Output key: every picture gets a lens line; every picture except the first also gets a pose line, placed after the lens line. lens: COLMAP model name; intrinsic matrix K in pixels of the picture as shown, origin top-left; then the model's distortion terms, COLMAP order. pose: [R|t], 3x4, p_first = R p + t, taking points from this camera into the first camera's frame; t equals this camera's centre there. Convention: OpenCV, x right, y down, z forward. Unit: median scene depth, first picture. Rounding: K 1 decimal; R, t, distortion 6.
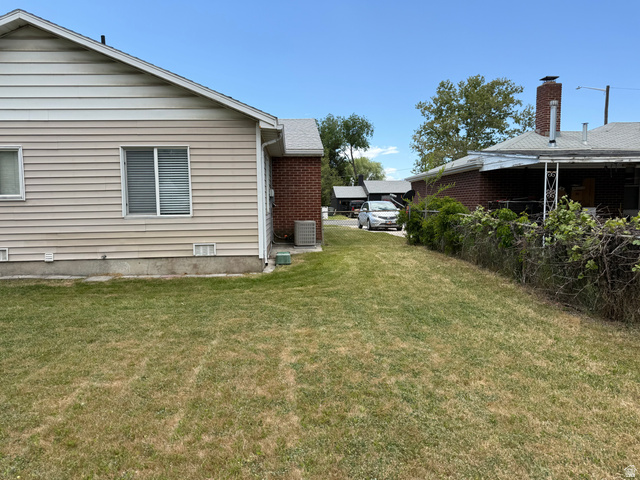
lens RADIAL K [[446.4, 0, 320.0], [0, 446.4, 237.2], [0, 0, 1]] dist [0.083095, -0.093592]
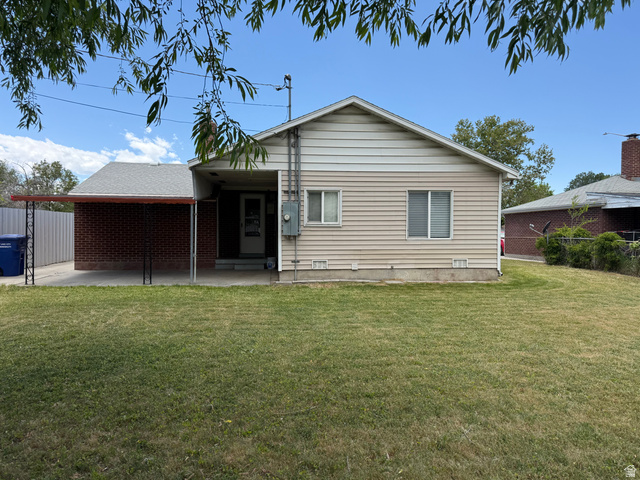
lens RADIAL K [[441.6, 0, 319.8], [0, 441.6, 250.6], [0, 0, 1]] dist [0.000184, -0.002623]
pose [[0.999650, 0.015863, 0.021184, -0.725418], [-0.015261, 0.999483, -0.028299, 0.033917], [-0.021622, 0.027966, 0.999375, -0.370091]]
